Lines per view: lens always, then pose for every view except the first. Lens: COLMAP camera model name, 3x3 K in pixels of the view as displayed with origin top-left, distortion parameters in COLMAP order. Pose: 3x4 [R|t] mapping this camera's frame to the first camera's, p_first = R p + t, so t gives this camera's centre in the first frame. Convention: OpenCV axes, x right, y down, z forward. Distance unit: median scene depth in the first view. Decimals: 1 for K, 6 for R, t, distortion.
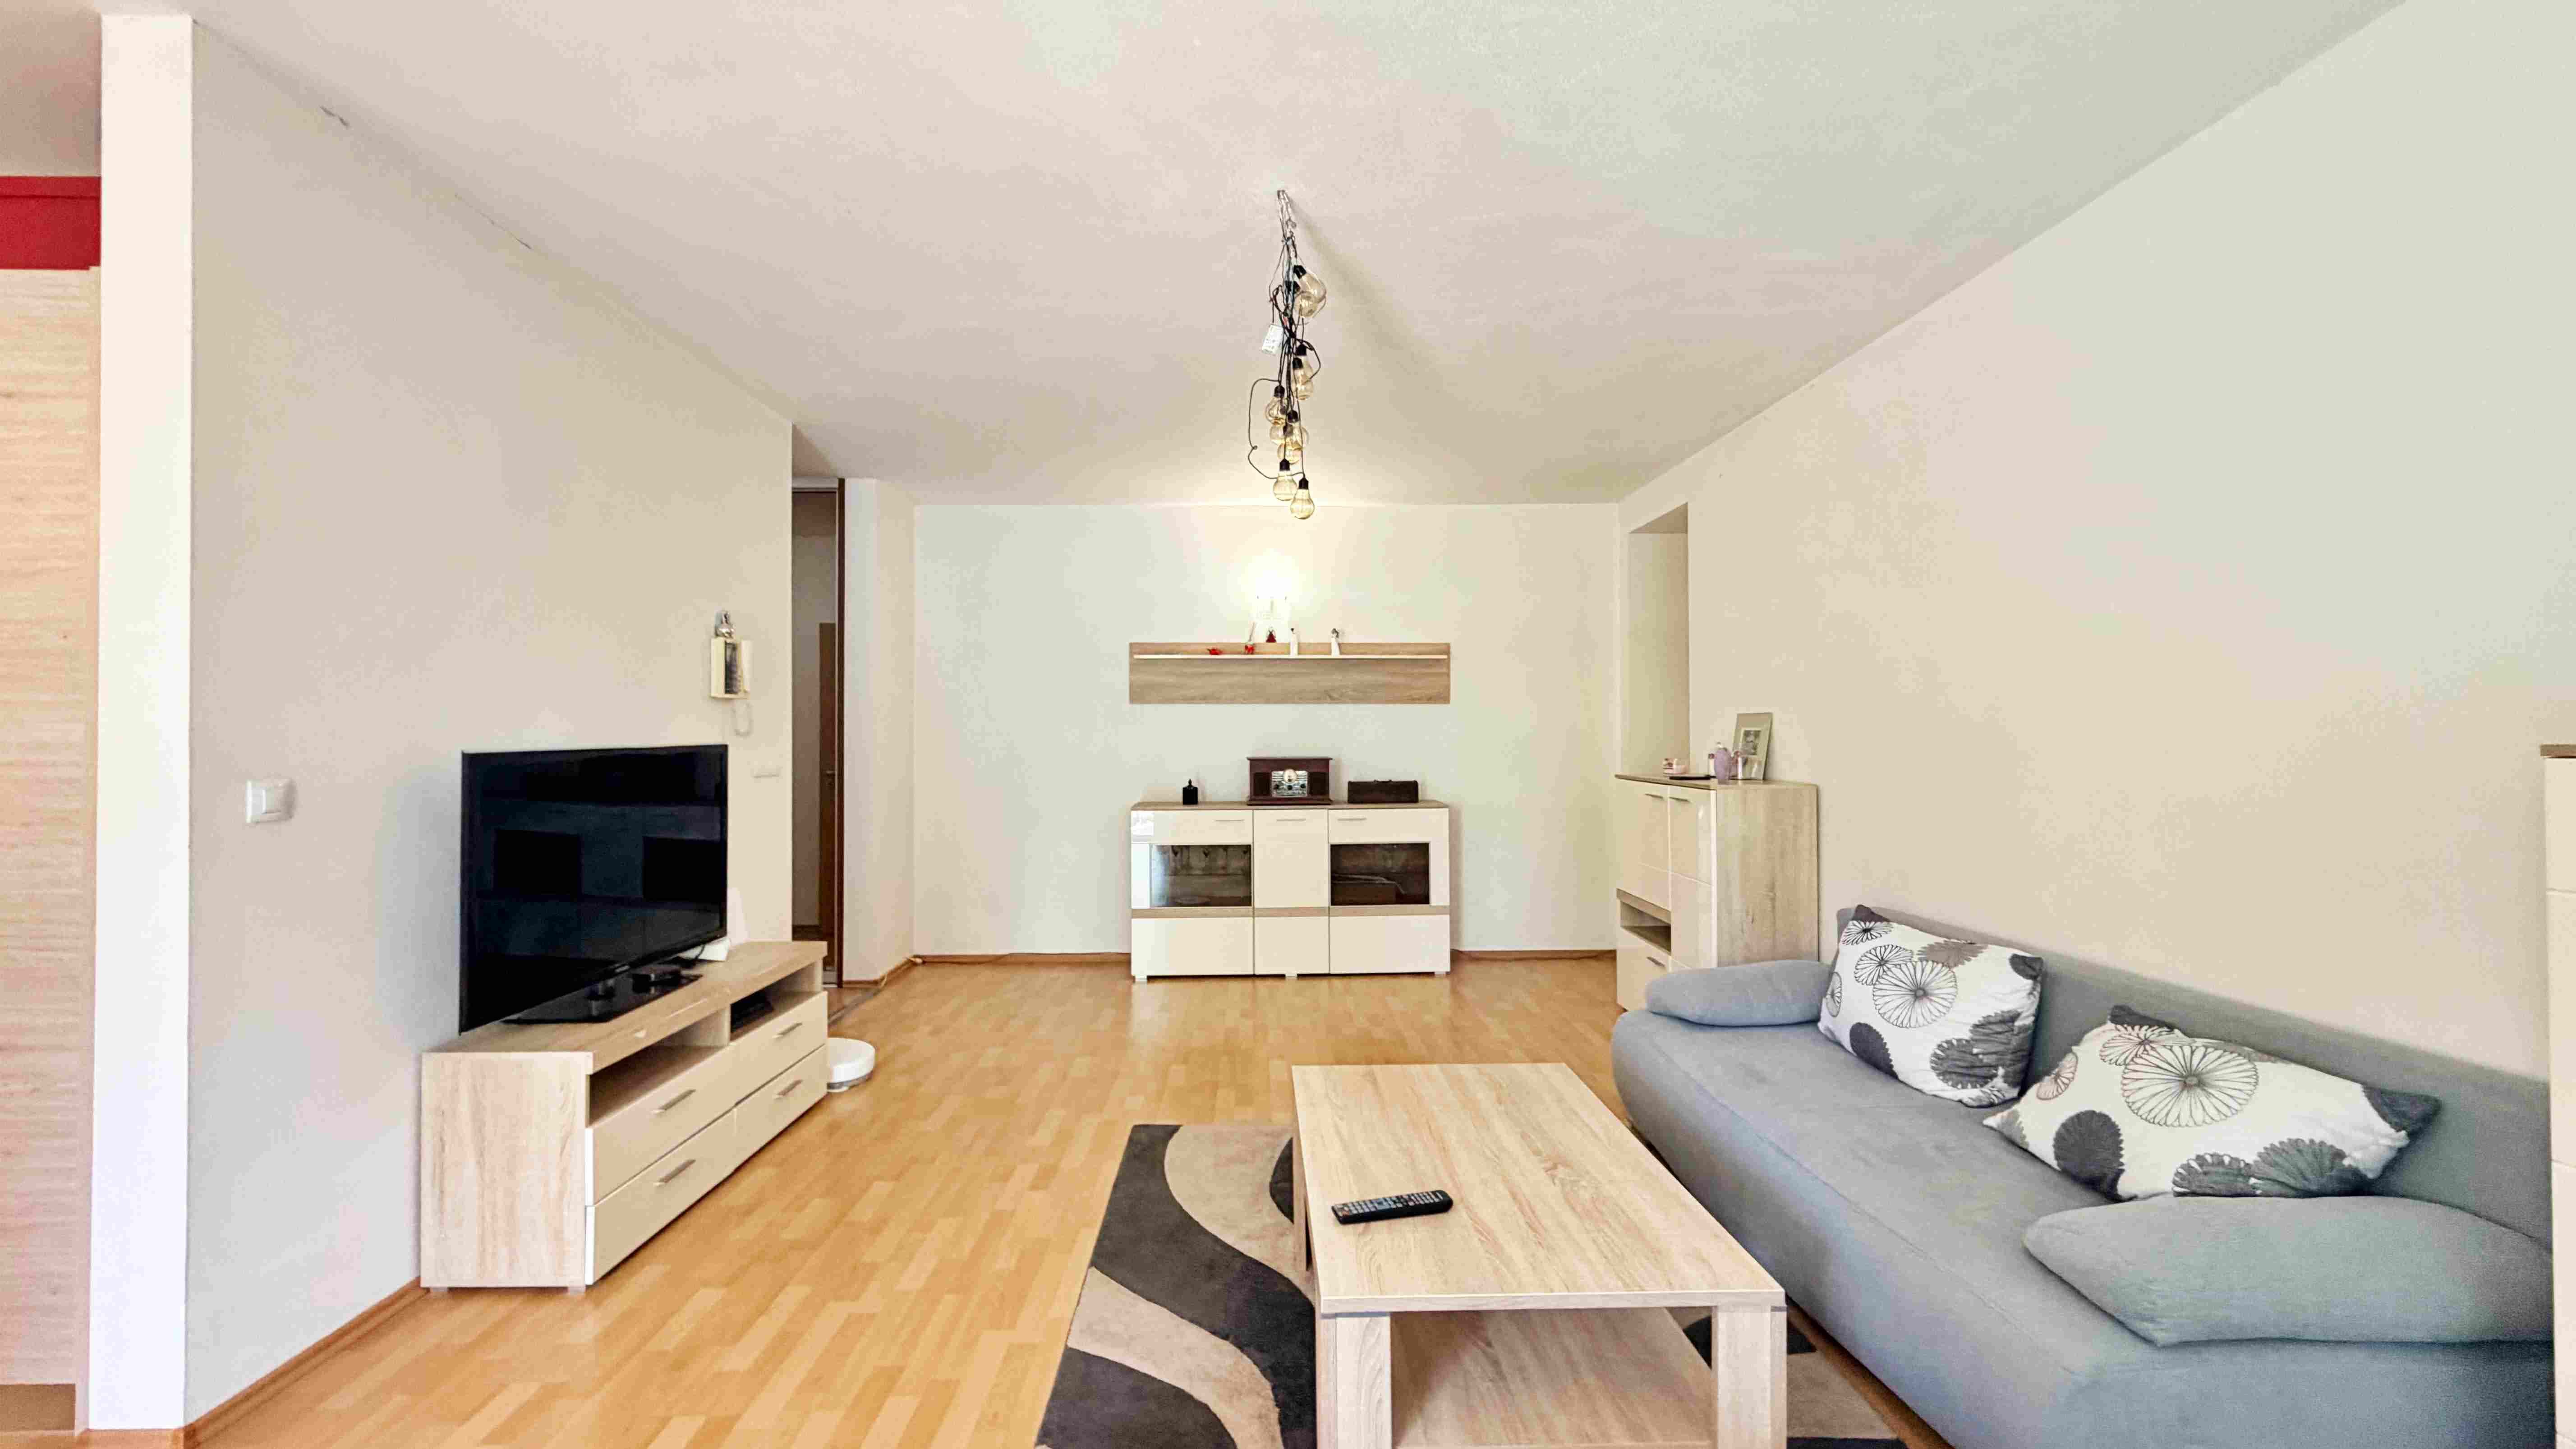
lens RADIAL K [[1043.2, 0, 1273.9], [0, 1043.2, 723.4], [0, 0, 1]] dist [-0.000068, -0.000354]
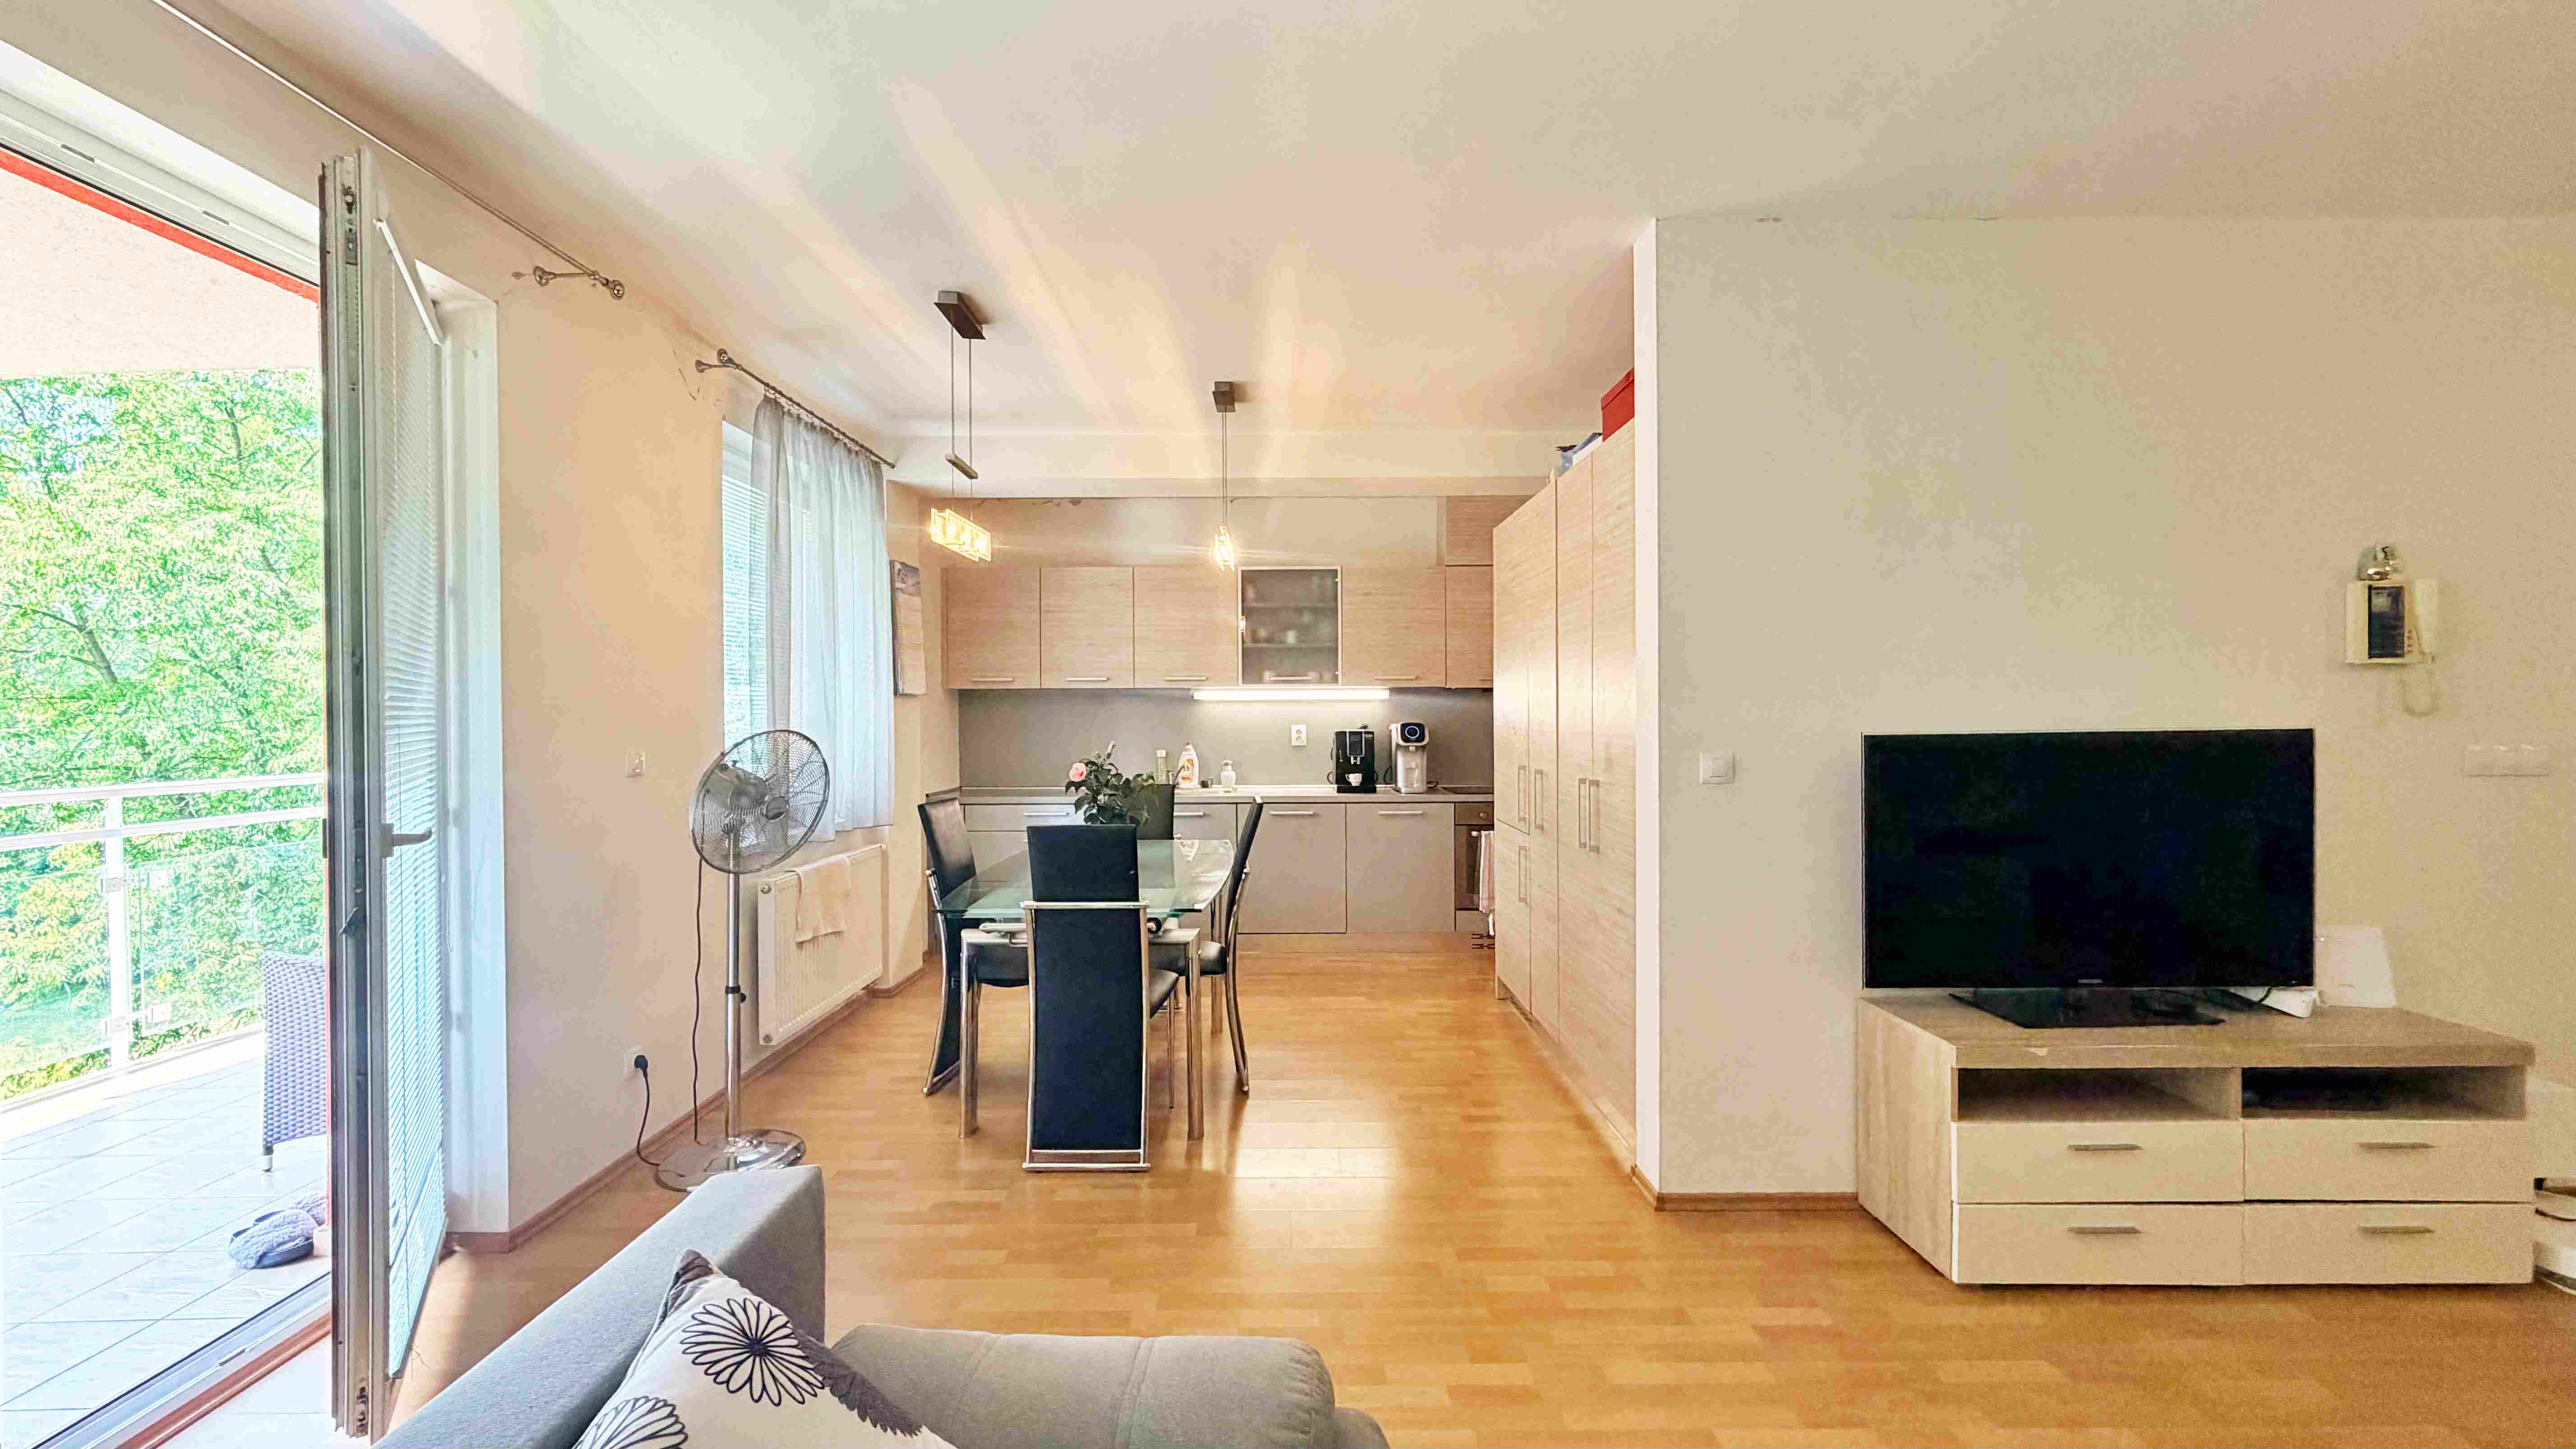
lens RADIAL K [[1023.4, 0, 1278.1], [0, 1023.4, 721.0], [0, 0, 1]] dist [-0.000621, -0.000025]
pose [[-0.015218, 0.010229, -0.999832, 0.233538], [0.016306, 0.999817, 0.009981, -0.005498], [0.999751, -0.016151, -0.015382, 0.296502]]
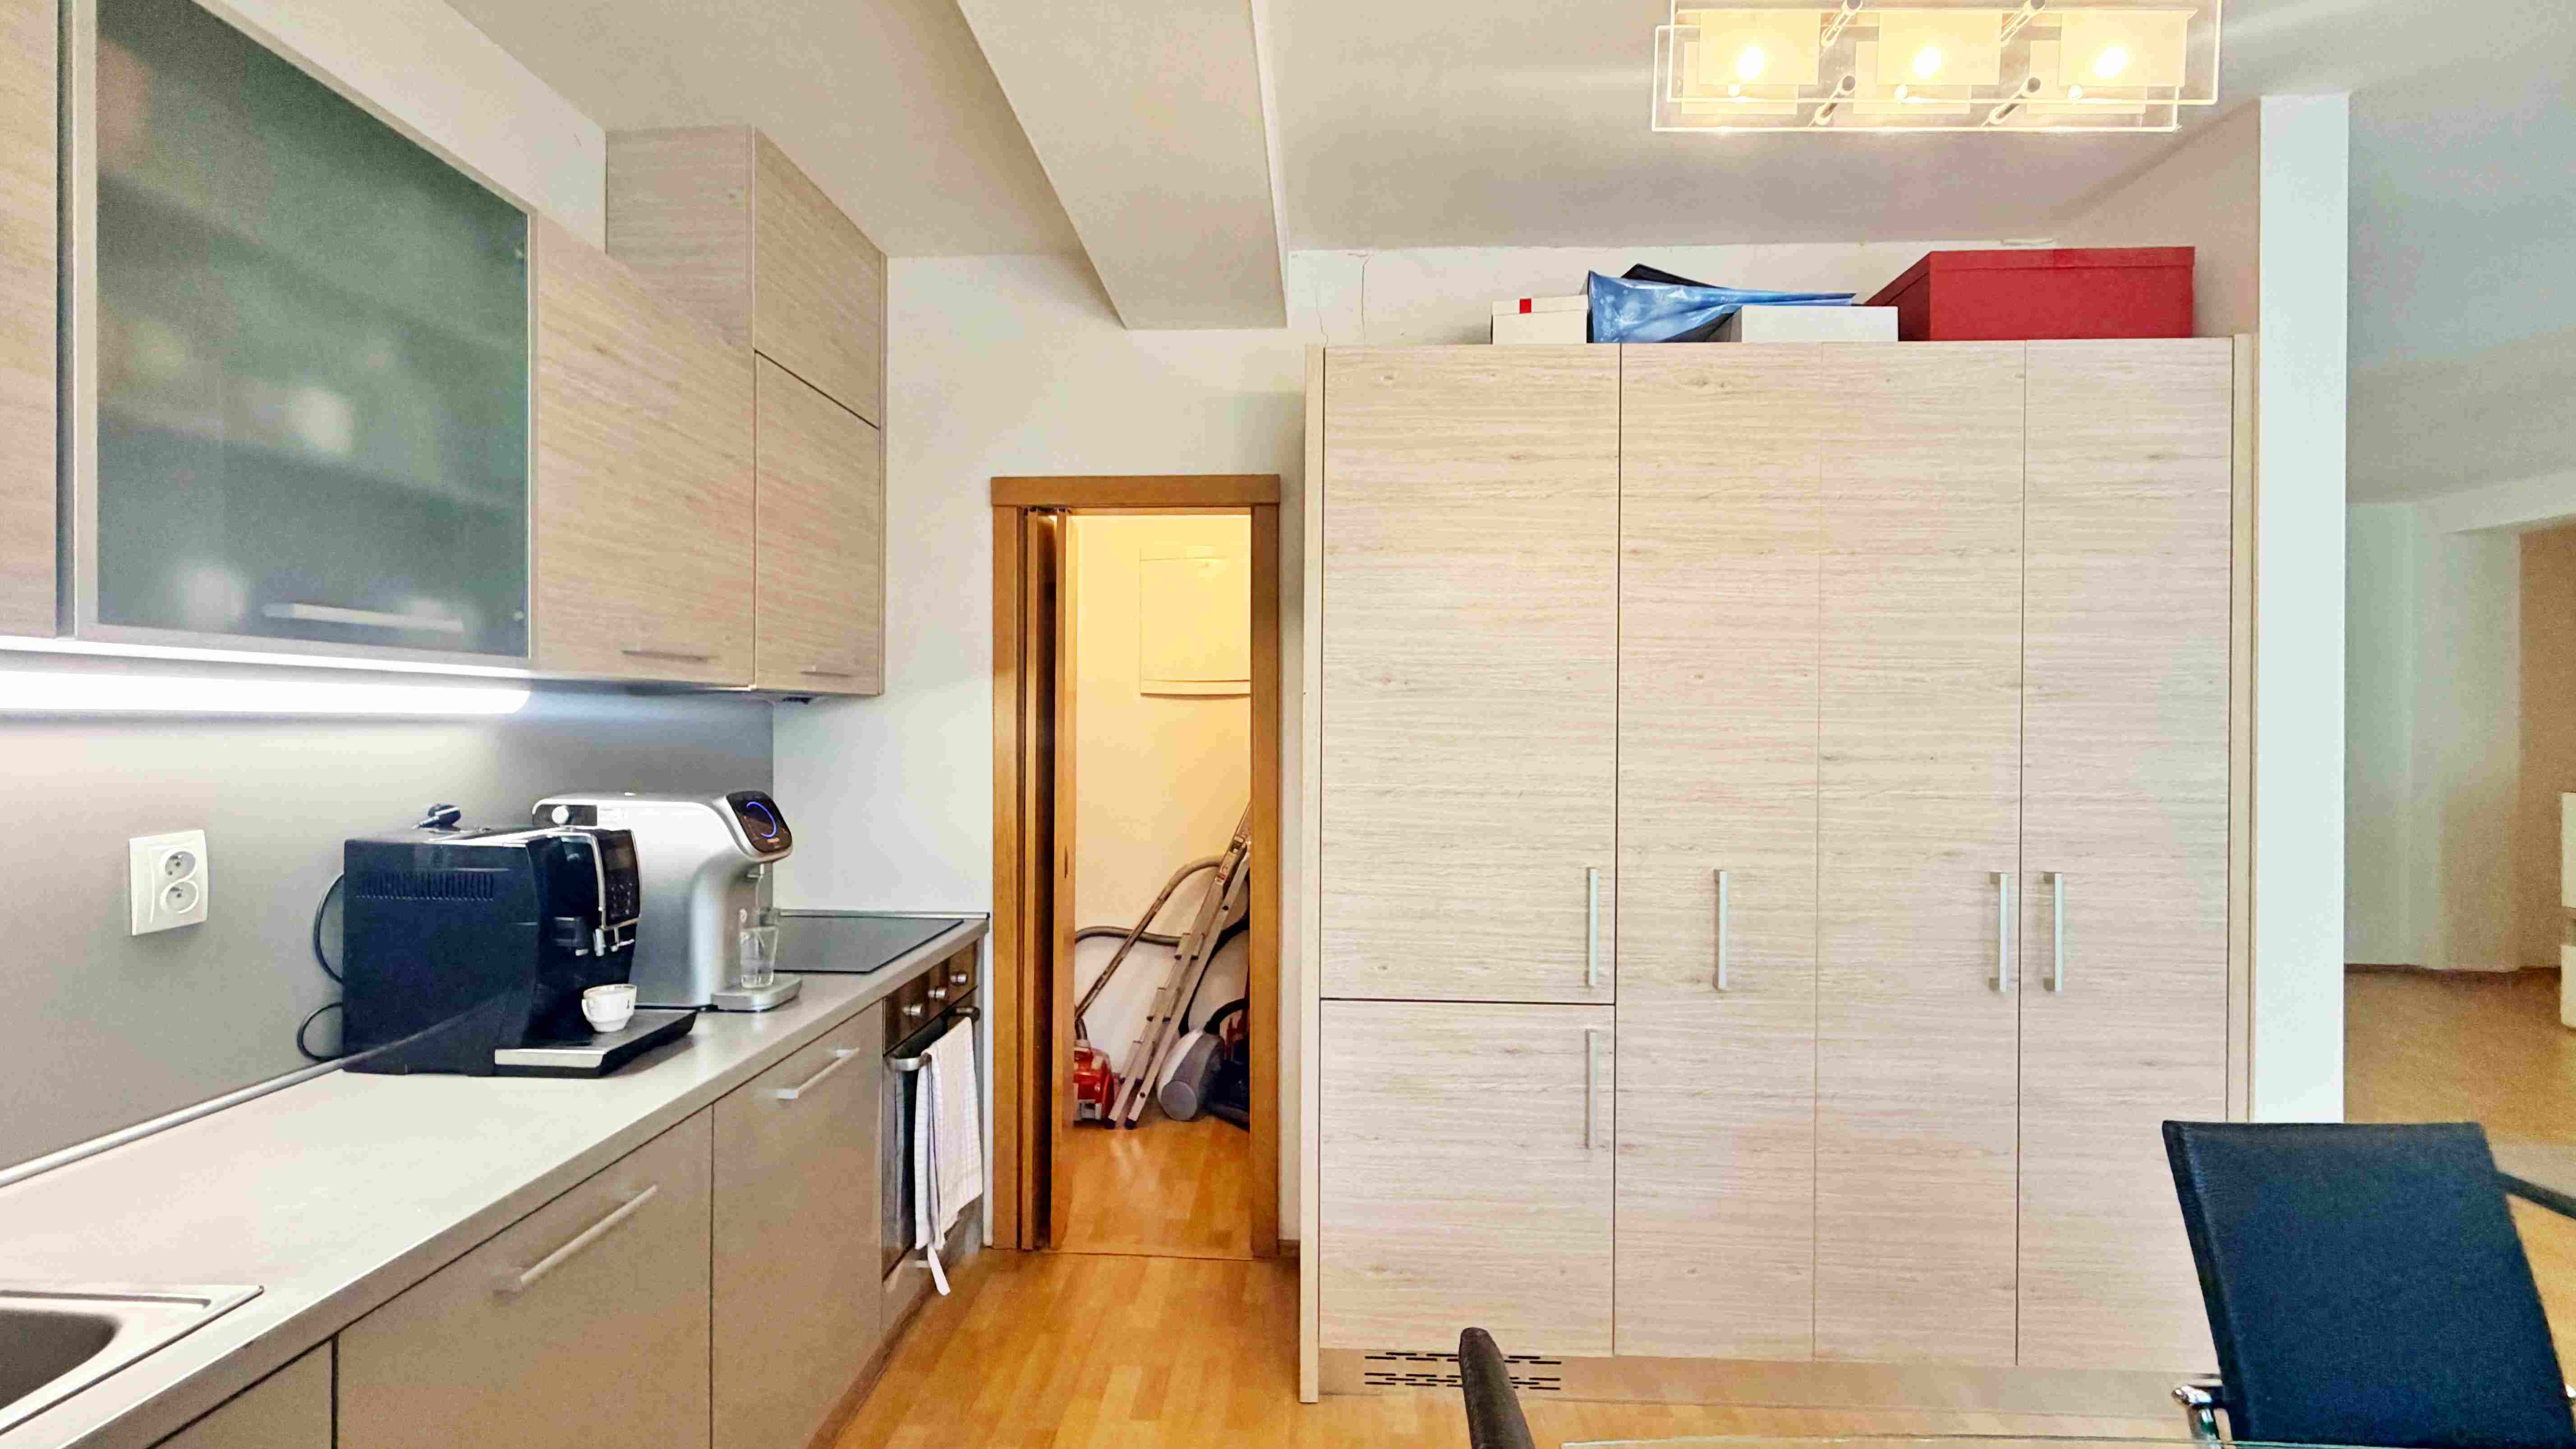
lens RADIAL K [[1076.2, 0, 1284.5], [0, 1076.2, 733.2], [0, 0, 1]] dist [0.002710, -0.000317]
pose [[0.997869, 0.006061, -0.064972, -1.225528], [-0.004929, 0.999834, 0.017556, -0.028065], [0.065068, -0.017198, 0.997733, -0.100700]]
